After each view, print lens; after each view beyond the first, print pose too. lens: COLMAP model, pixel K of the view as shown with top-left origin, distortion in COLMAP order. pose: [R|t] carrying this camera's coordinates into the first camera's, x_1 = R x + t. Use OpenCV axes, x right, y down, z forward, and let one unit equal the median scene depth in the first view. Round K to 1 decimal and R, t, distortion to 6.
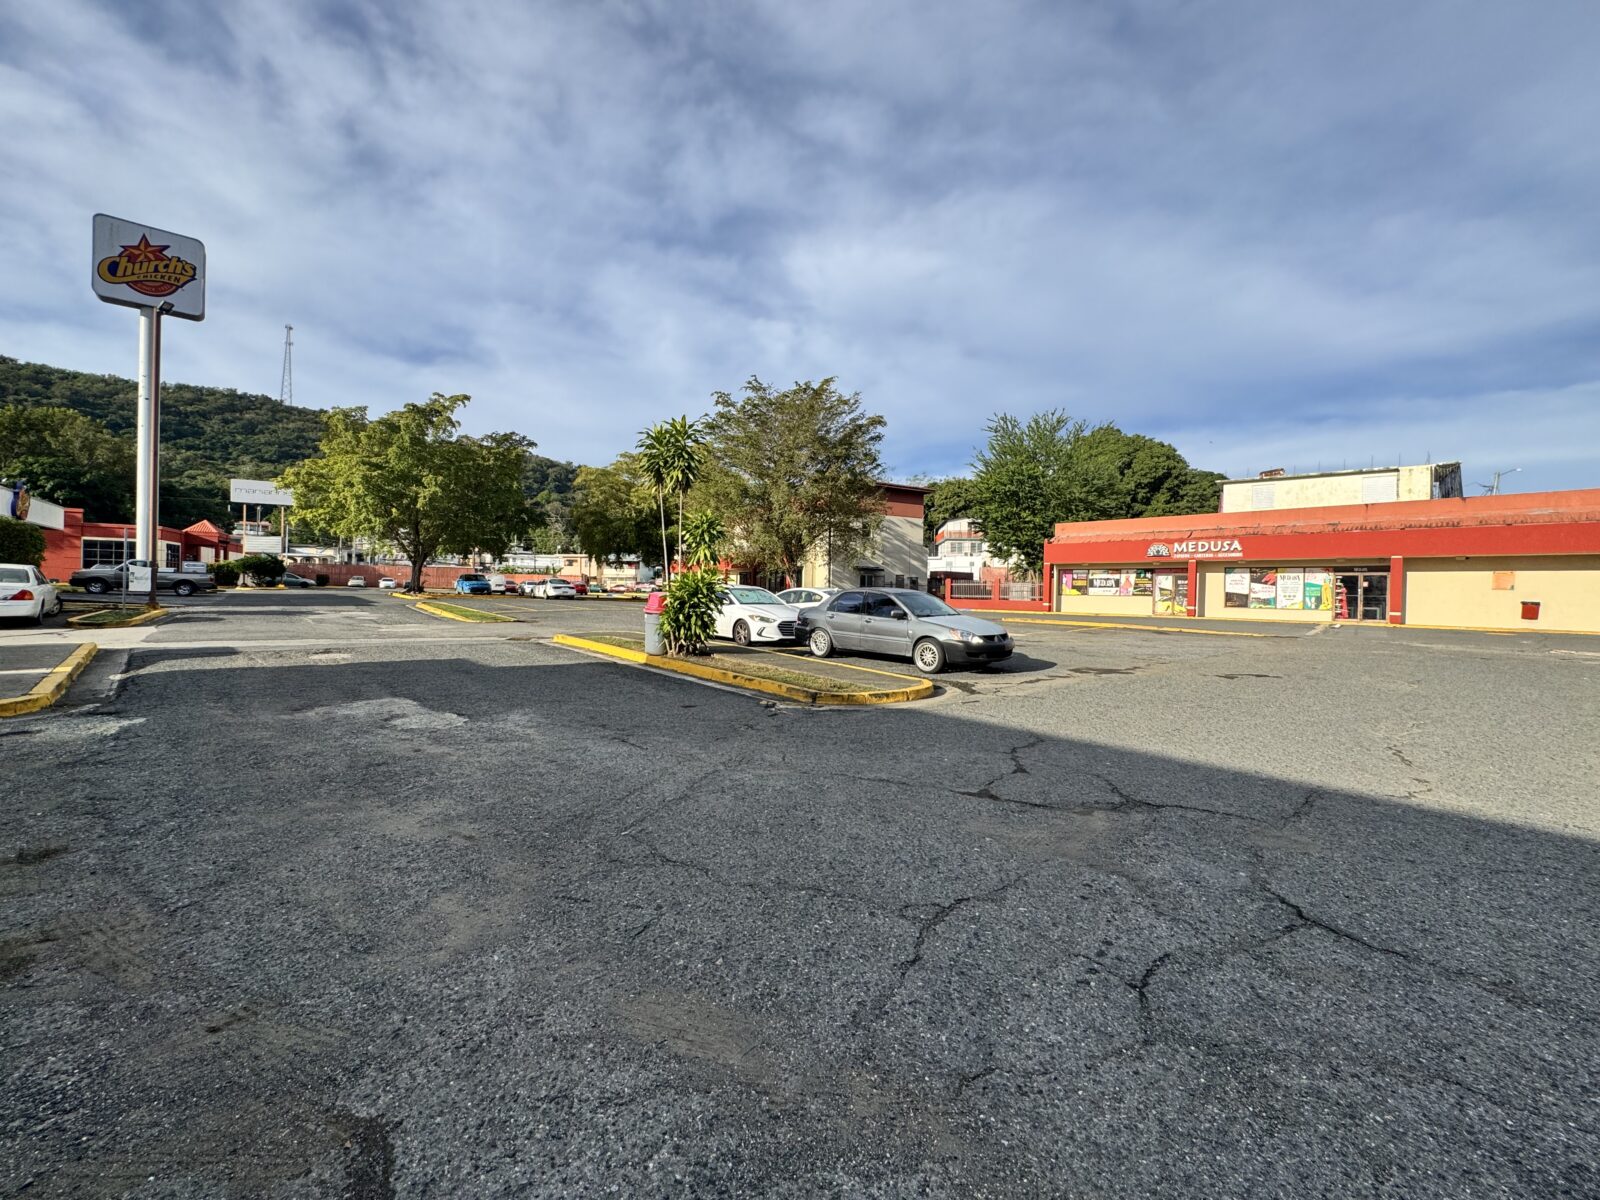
lens RADIAL K [[639.1, 0, 801.9], [0, 639.1, 590.8], [0, 0, 1]] dist [-0.000595, 0.000033]
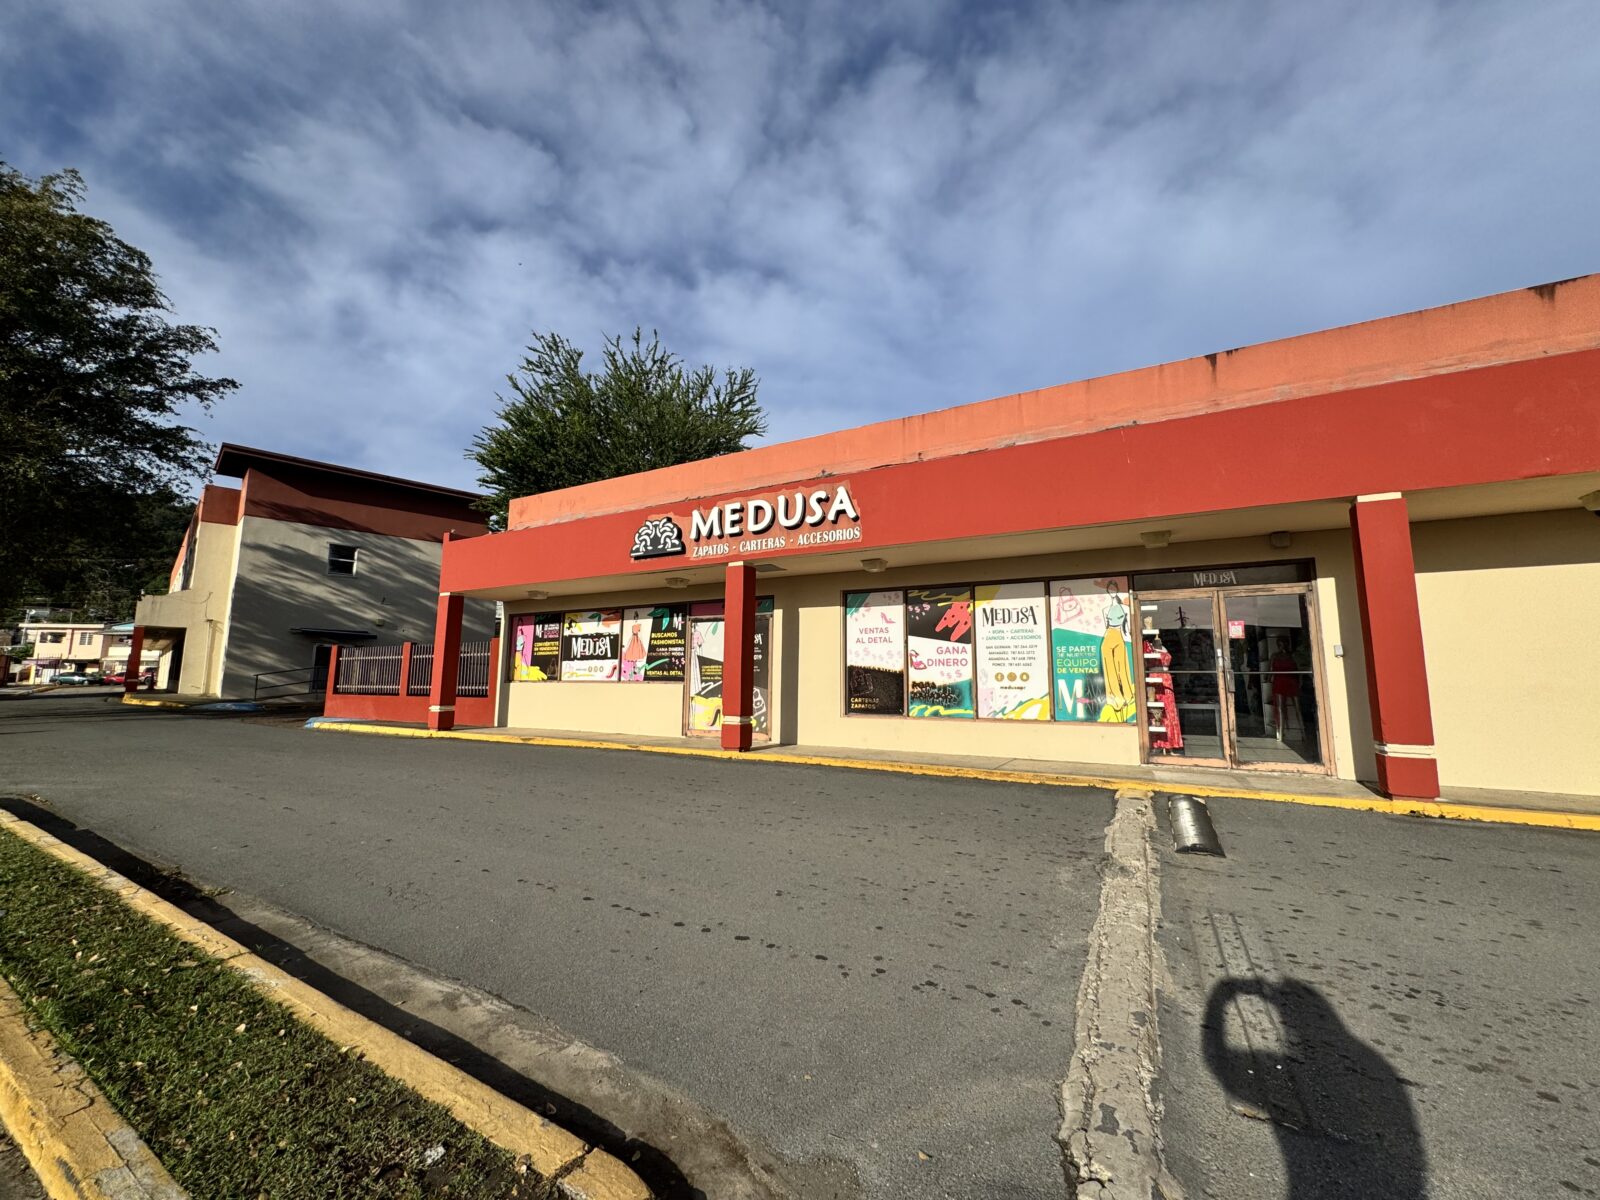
lens RADIAL K [[639.1, 0, 801.9], [0, 639.1, 590.8], [0, 0, 1]] dist [-0.000595, 0.000033]
pose [[0.959022, 0.023492, 0.282356, 0.556852], [0.013885, 0.991463, -0.129648, 0.005785], [-0.282992, 0.128256, 0.950508, 0.704271]]
